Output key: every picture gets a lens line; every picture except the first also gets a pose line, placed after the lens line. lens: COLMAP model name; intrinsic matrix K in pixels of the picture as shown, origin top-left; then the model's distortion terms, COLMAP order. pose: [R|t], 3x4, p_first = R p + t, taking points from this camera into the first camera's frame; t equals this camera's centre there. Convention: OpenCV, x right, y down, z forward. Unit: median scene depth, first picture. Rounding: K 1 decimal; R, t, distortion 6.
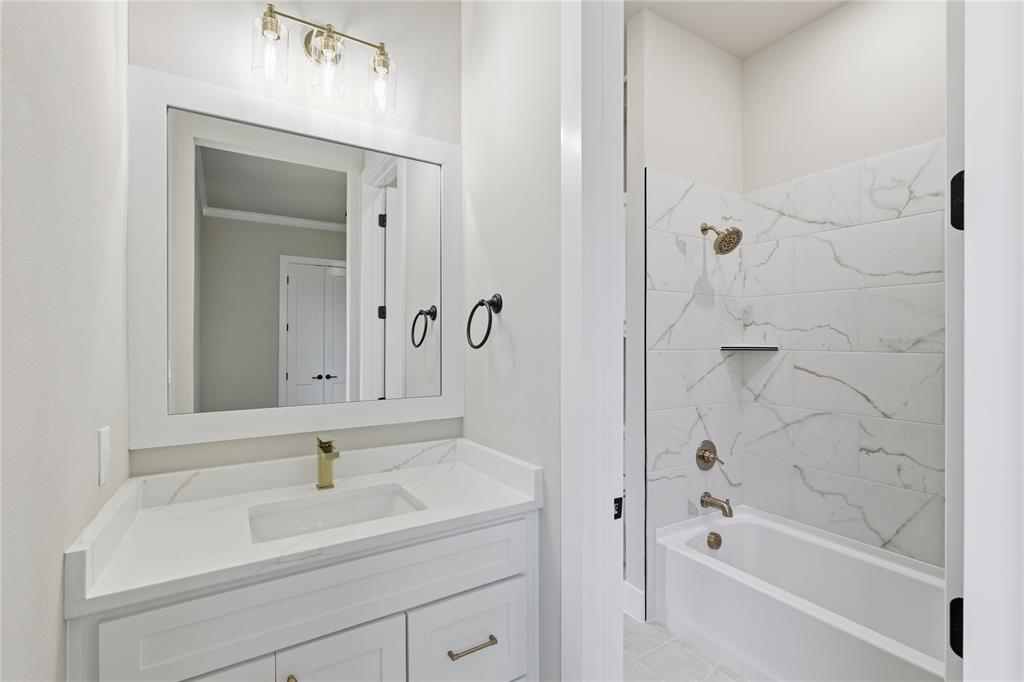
lens RADIAL K [[467.0, 0, 505.8], [0, 467.0, 337.1], [0, 0, 1]] dist [-0.000867, 0.000874]
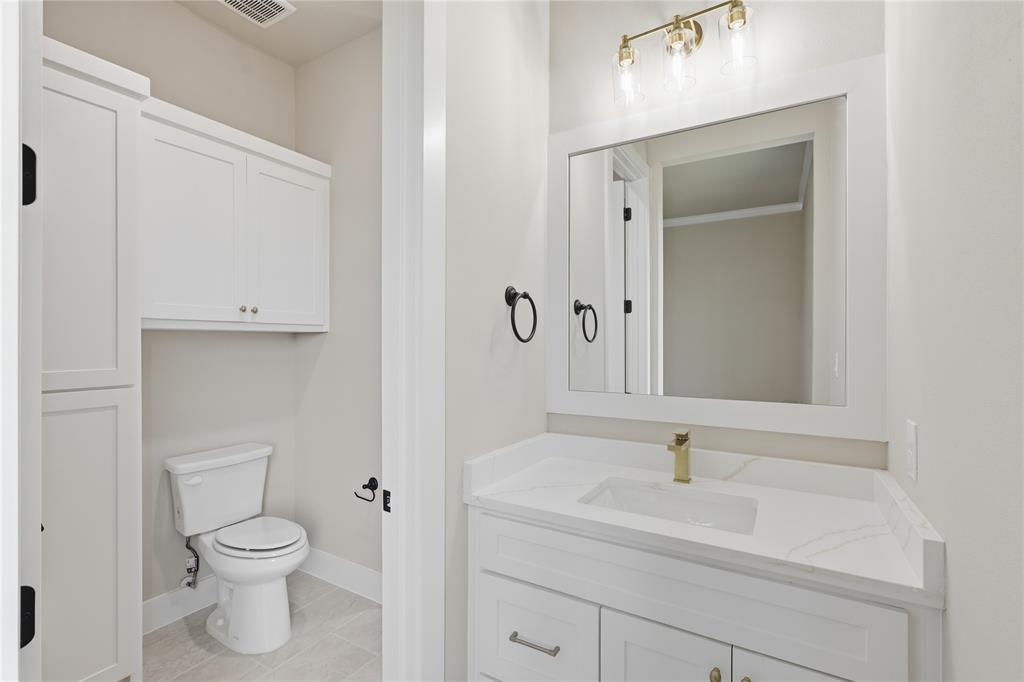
lens RADIAL K [[467.0, 0, 514.0], [0, 467.0, 336.5], [0, 0, 1]] dist [-0.000867, 0.000874]
pose [[0.458420, -0.005559, -0.888718, 0.358598], [0.015881, 0.999872, 0.001937, 0.004548], [0.888594, -0.015002, 0.458450, 0.233300]]
